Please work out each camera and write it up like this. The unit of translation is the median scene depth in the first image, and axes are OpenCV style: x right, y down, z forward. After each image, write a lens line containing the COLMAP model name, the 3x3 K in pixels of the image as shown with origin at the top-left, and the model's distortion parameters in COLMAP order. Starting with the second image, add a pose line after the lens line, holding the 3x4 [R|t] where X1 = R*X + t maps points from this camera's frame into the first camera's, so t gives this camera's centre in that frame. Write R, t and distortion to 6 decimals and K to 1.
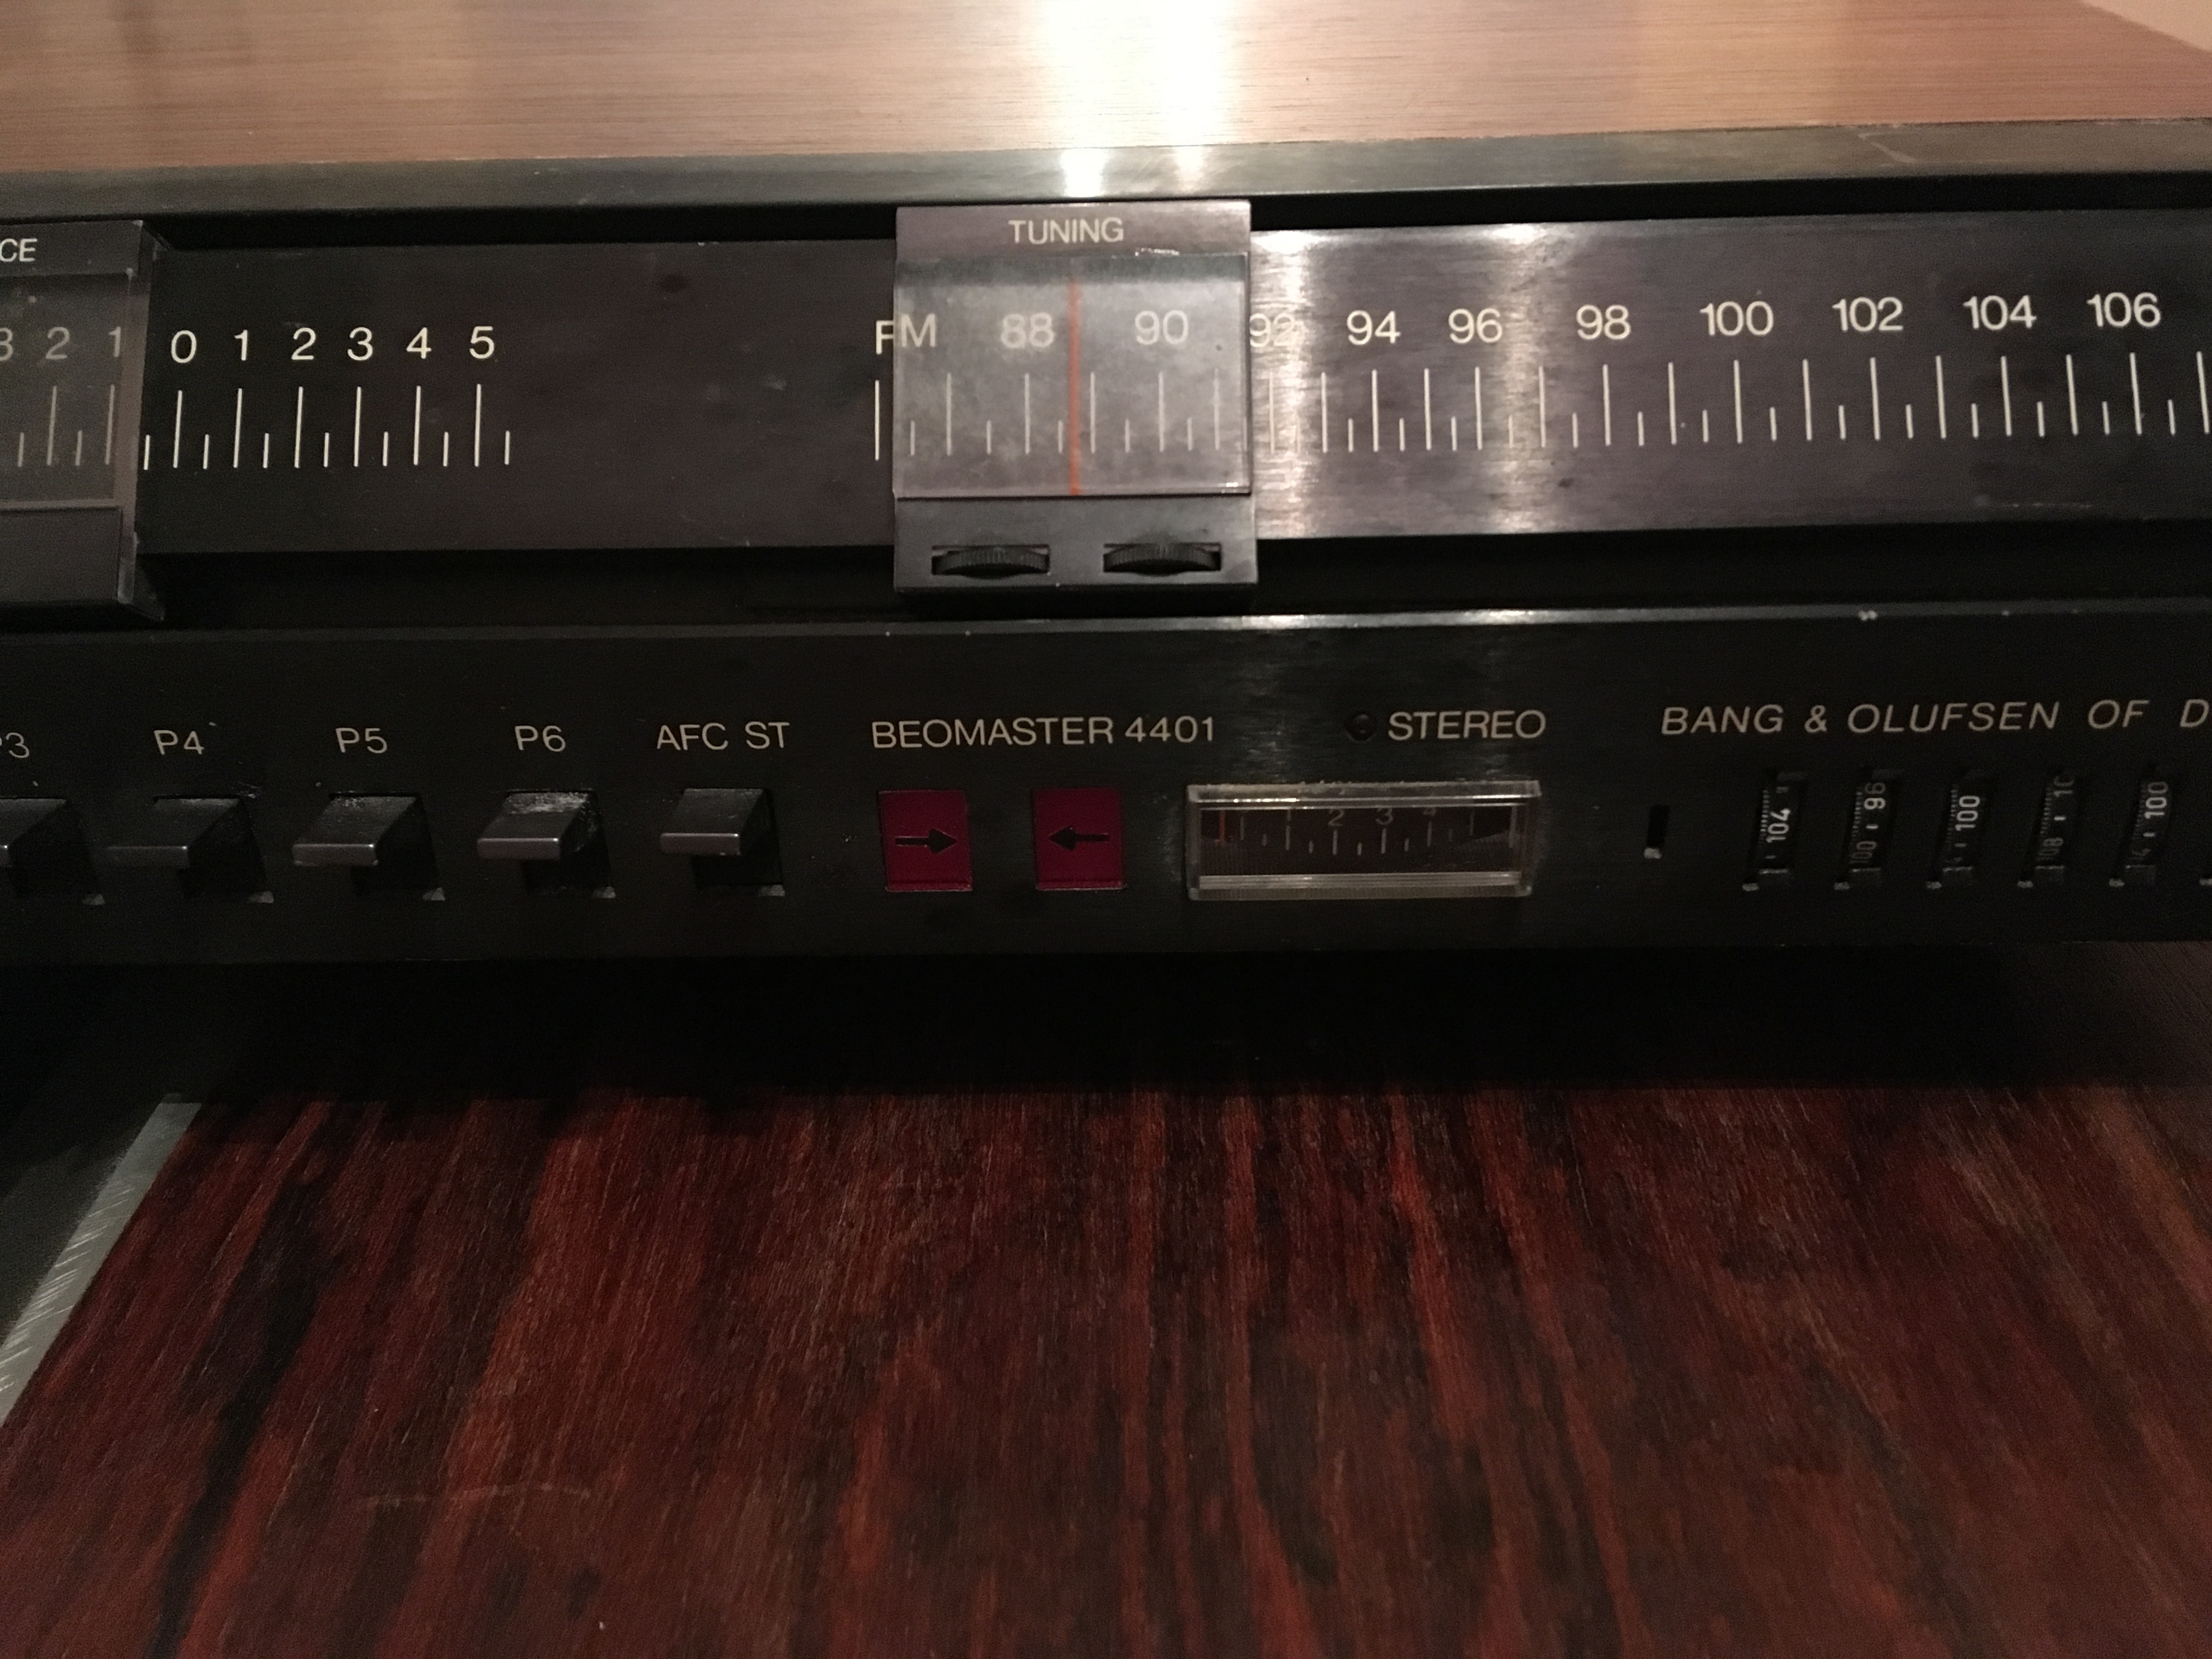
lens RADIAL K [[1912.0, 0, 1105.6], [0, 1912.0, 803.2], [0, 0, 1]] dist [0.123778, -0.240763]
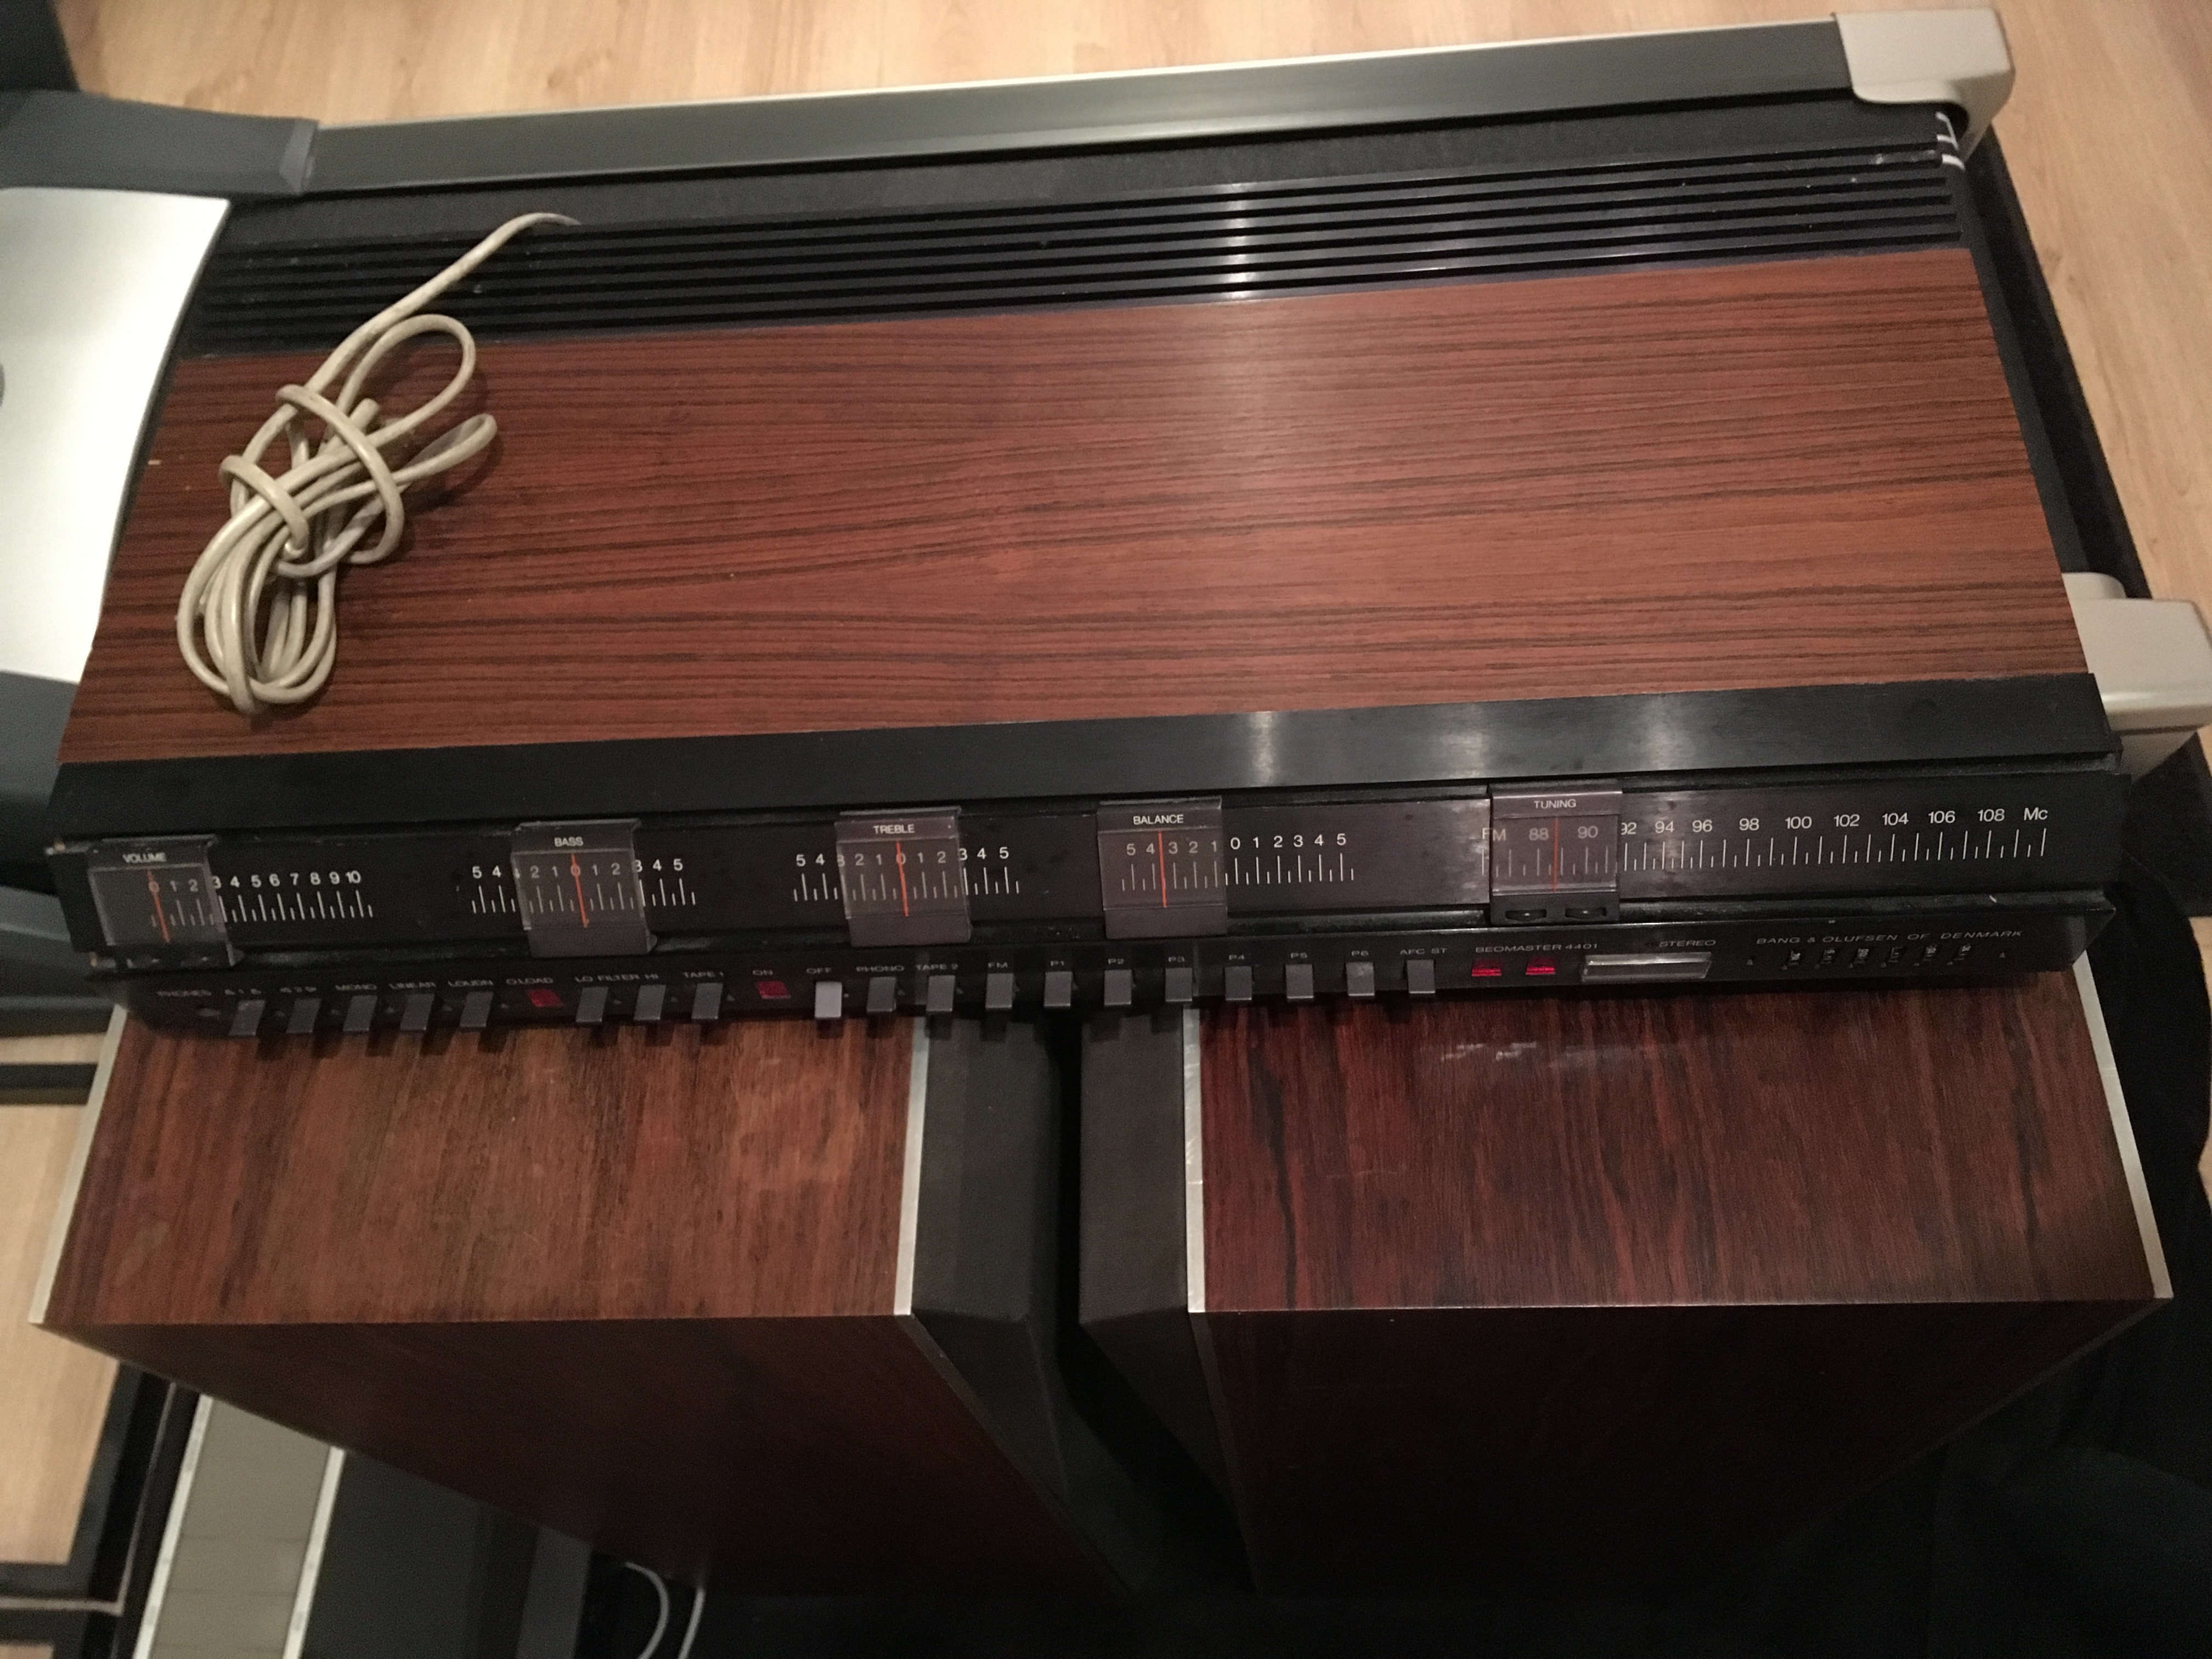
lens RADIAL K [[1912.0, 0, 1105.6], [0, 1912.0, 803.2], [0, 0, 1]] dist [0.123778, -0.240763]
pose [[0.997522, -0.039527, -0.058206, -0.509656], [0.063192, 0.867083, 0.494140, -1.722682], [0.030938, -0.496594, 0.867431, -1.443880]]
